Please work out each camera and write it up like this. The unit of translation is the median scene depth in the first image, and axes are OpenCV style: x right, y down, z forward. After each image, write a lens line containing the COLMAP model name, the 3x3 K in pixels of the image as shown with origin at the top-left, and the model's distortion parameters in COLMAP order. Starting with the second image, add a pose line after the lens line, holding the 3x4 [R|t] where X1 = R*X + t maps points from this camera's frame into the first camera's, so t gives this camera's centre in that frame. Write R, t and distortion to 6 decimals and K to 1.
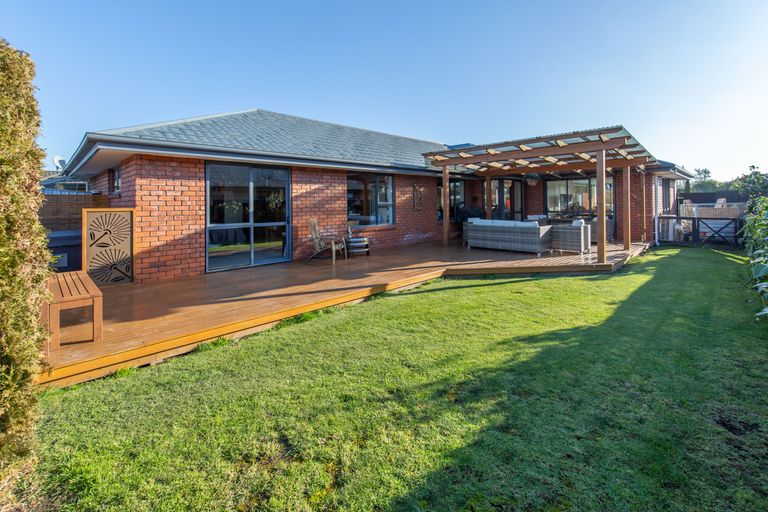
lens RADIAL K [[353.3, 0, 383.9], [0, 353.3, 237.4], [0, 0, 1]] dist [0.020549, -0.000067]
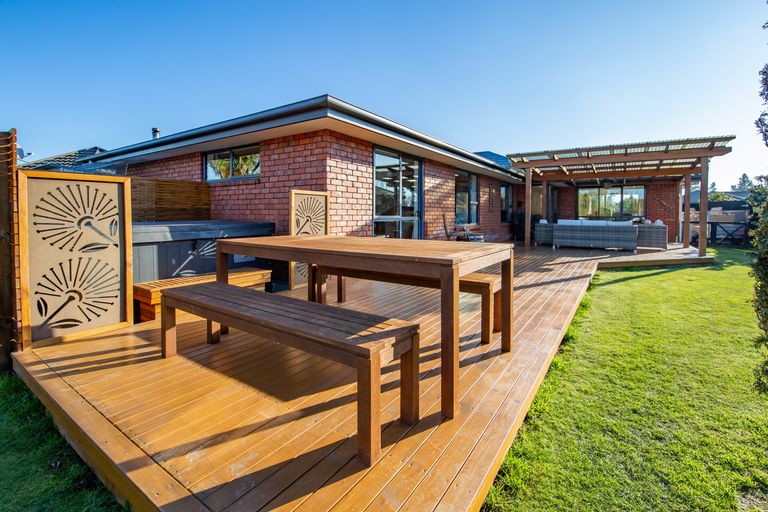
lens RADIAL K [[349.1, 0, 384.0], [0, 349.1, 256.0], [0, 0, 1]] dist [-0.003222, -0.000057]
pose [[0.976844, -0.007101, 0.213834, -0.662786], [0.003060, 0.999811, 0.019221, 0.048707], [-0.213930, -0.018122, 0.976681, 0.132239]]
